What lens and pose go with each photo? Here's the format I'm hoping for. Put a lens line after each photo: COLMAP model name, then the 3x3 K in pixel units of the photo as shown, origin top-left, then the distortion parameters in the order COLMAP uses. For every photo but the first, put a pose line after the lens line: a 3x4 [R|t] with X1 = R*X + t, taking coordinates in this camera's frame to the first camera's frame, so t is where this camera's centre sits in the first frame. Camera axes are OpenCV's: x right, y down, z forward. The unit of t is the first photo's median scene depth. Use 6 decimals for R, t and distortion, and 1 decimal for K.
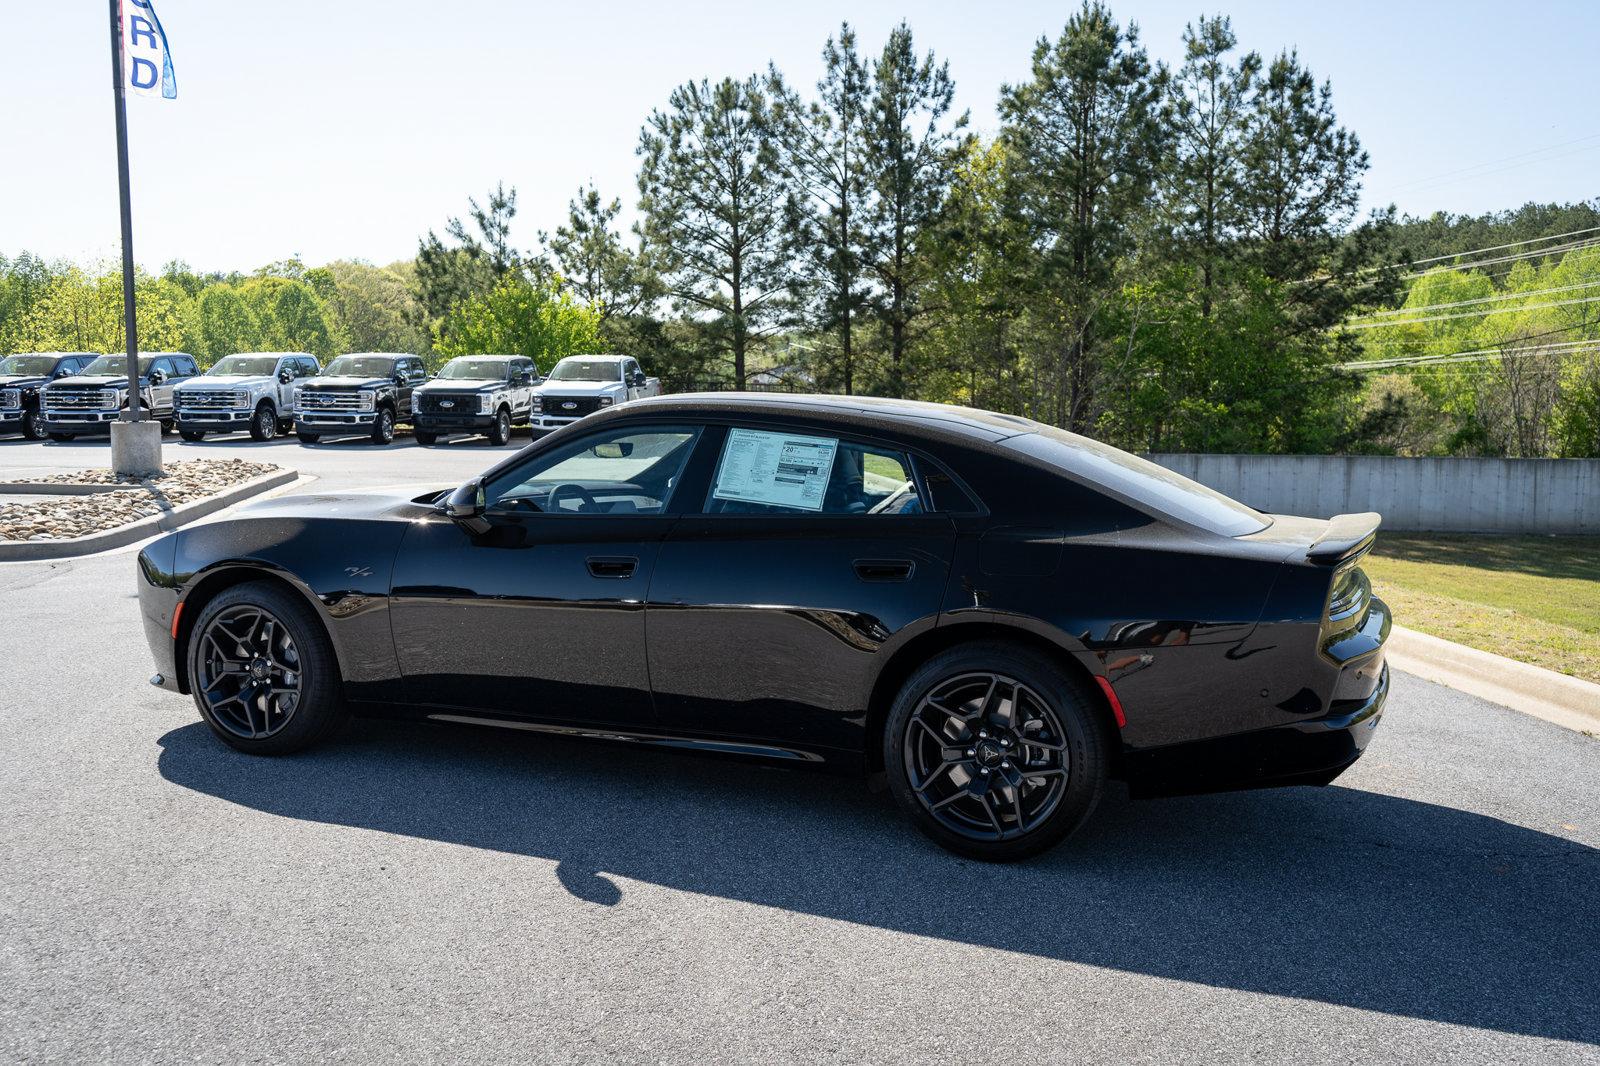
lens RADIAL K [[1426.8, 0, 649.4], [0, 1426.8, 583.5], [0, 0, 1]] dist [-0.000475, -0.009315]
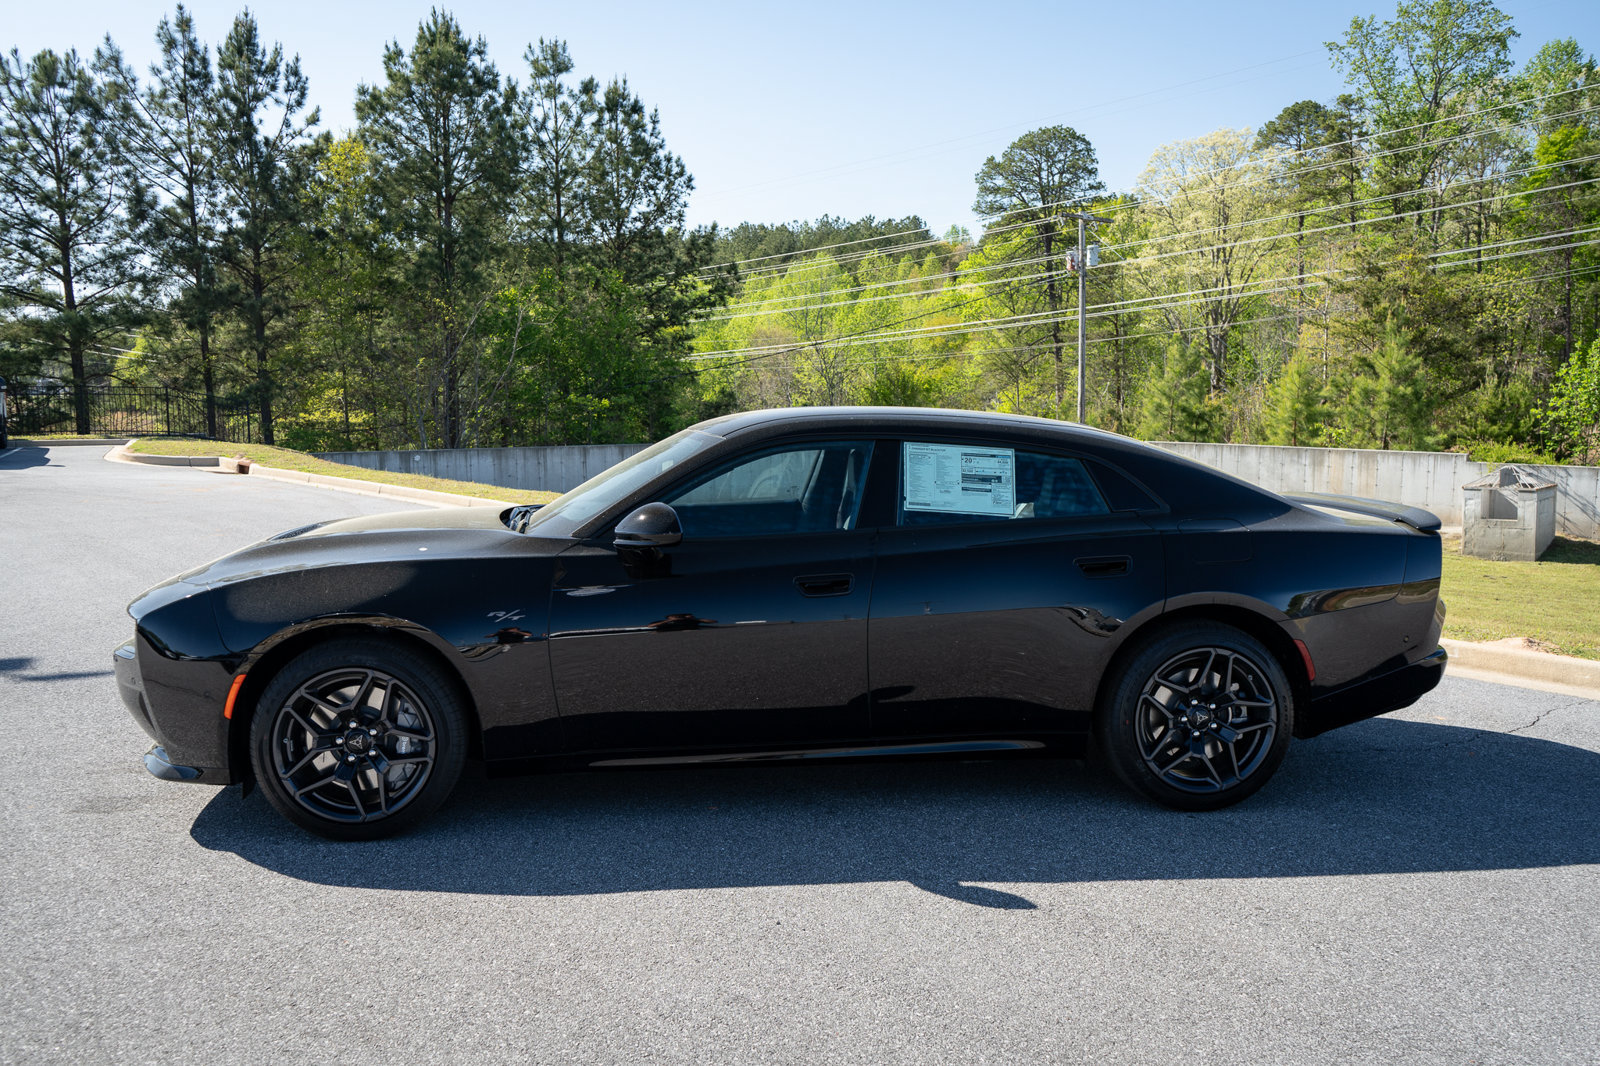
lens RADIAL K [[1426.8, 0, 649.4], [0, 1426.8, 583.5], [0, 0, 1]] dist [-0.000475, -0.009315]
pose [[0.865358, -0.083550, 0.494140, -0.111241], [0.082290, 0.996311, 0.024348, -0.008386], [-0.494351, 0.019593, 0.869041, 0.034361]]
